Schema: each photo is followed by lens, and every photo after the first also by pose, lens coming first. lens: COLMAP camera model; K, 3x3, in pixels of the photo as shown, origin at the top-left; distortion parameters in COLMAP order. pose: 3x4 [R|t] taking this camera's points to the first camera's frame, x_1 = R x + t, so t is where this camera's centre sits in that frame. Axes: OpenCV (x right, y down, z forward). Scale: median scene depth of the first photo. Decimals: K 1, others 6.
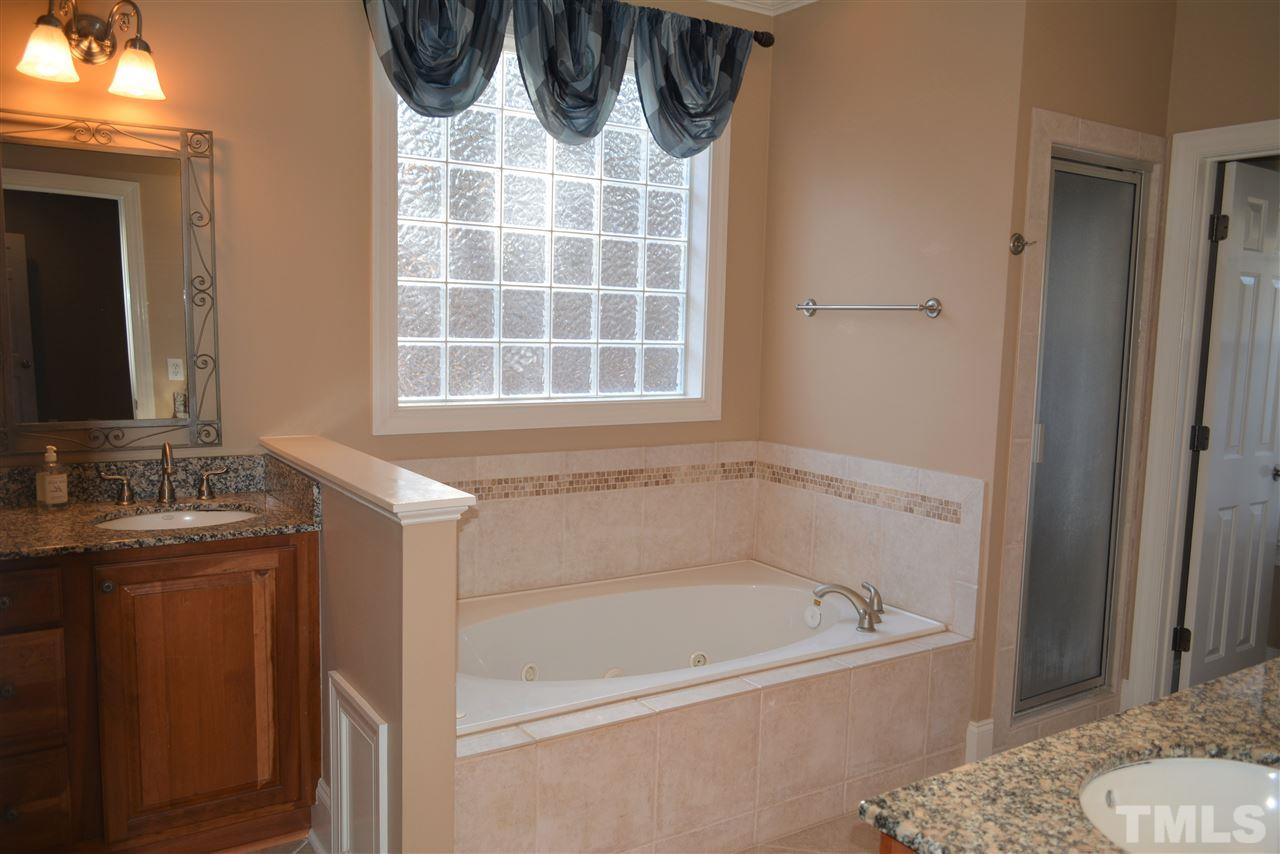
lens RADIAL K [[1003.8, 0, 643.0], [0, 1003.8, 431.5], [0, 0, 1]] dist [-0.007429, 0.001177]
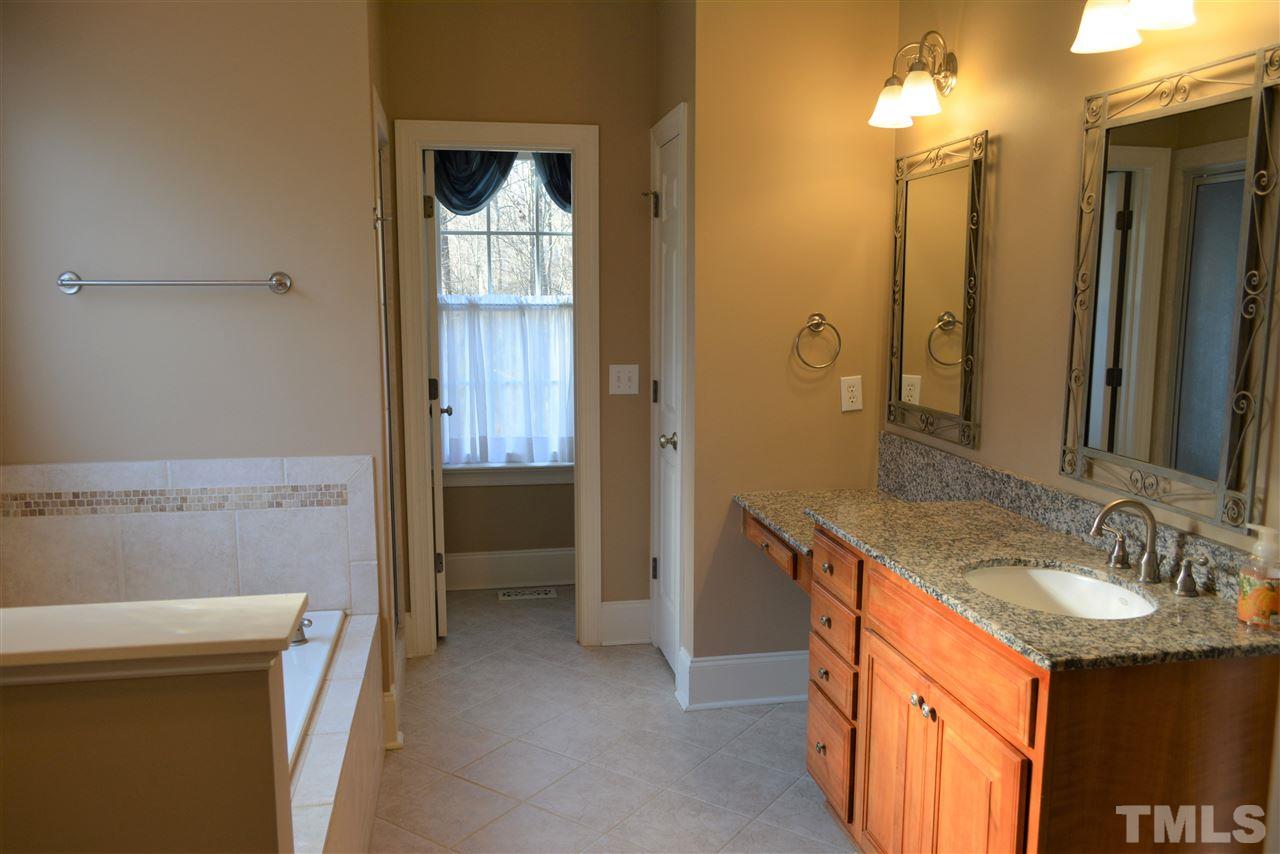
lens RADIAL K [[1003.8, 0, 643.0], [0, 1003.8, 431.5], [0, 0, 1]] dist [-0.007429, 0.001177]
pose [[0.385195, -0.154628, 0.909789, -0.439908], [0.109392, 0.986562, 0.121361, -0.063828], [-0.916329, 0.052776, 0.396933, 0.339887]]
